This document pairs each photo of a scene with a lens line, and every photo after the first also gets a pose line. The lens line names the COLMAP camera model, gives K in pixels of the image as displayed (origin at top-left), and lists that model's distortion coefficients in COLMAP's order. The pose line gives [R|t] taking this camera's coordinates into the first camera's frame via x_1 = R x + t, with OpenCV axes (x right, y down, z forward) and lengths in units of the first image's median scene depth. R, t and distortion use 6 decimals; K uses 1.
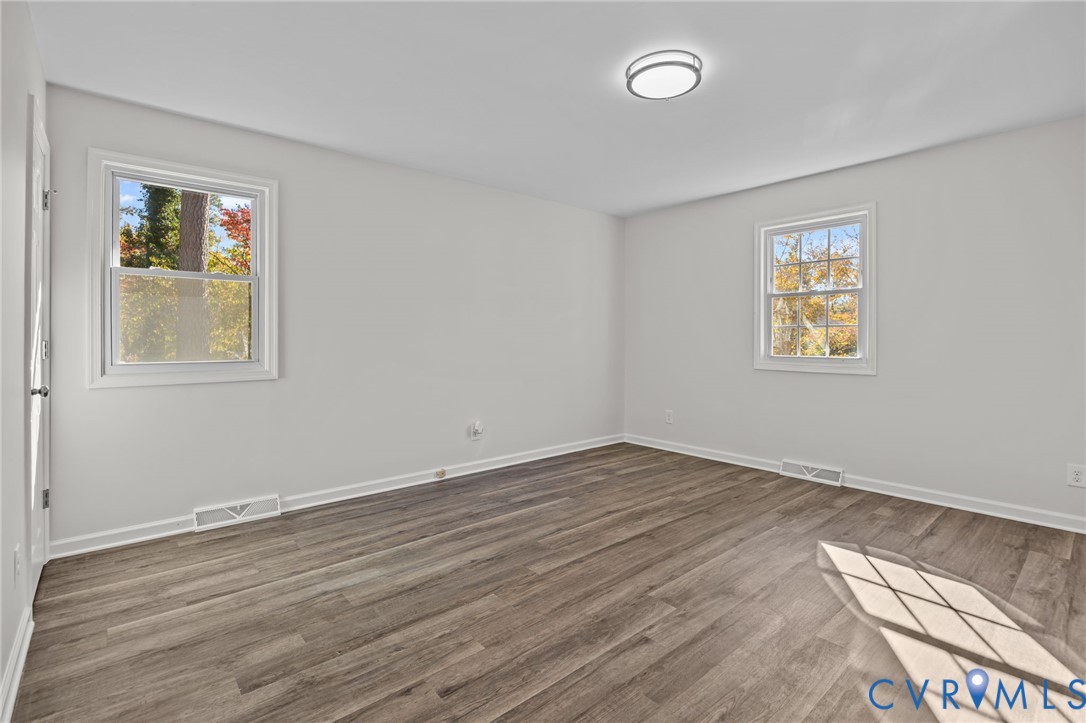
lens RADIAL K [[411.0, 0, 537.1], [0, 411.0, 357.7], [0, 0, 1]] dist [-0.001985, -0.000086]
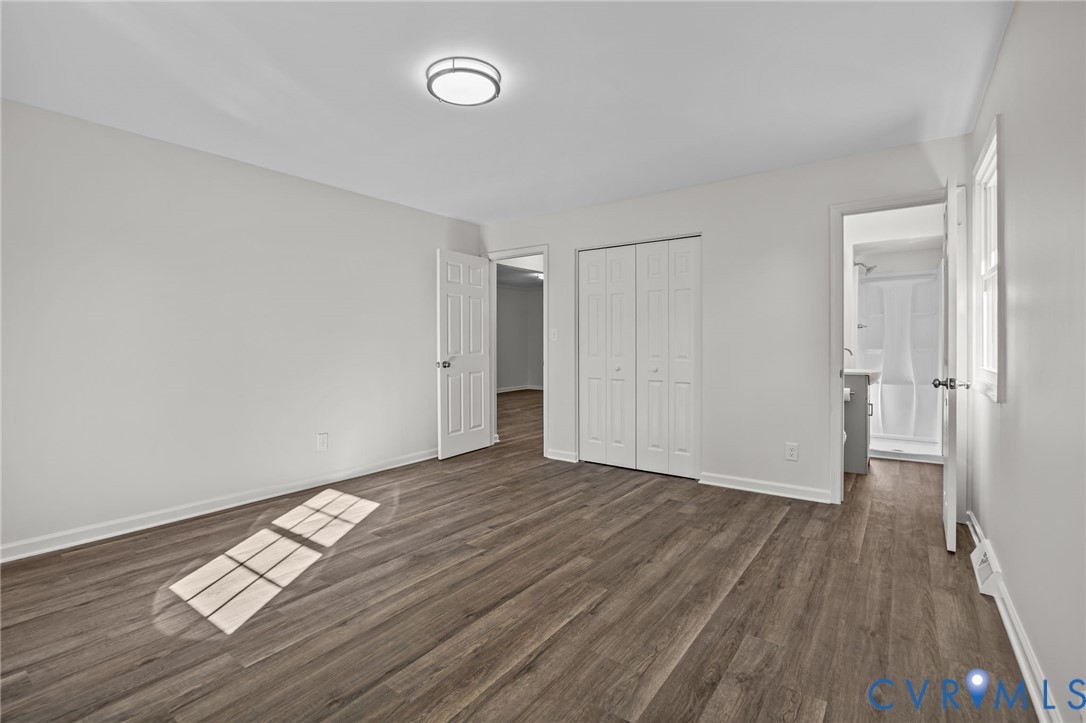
lens RADIAL K [[411.0, 0, 537.1], [0, 411.0, 357.7], [0, 0, 1]] dist [-0.001985, -0.000086]
pose [[-0.960561, 0.010095, -0.277885, 0.398191], [-0.013184, 0.996564, 0.081775, -0.090825], [0.277756, 0.082214, -0.957127, 1.893089]]
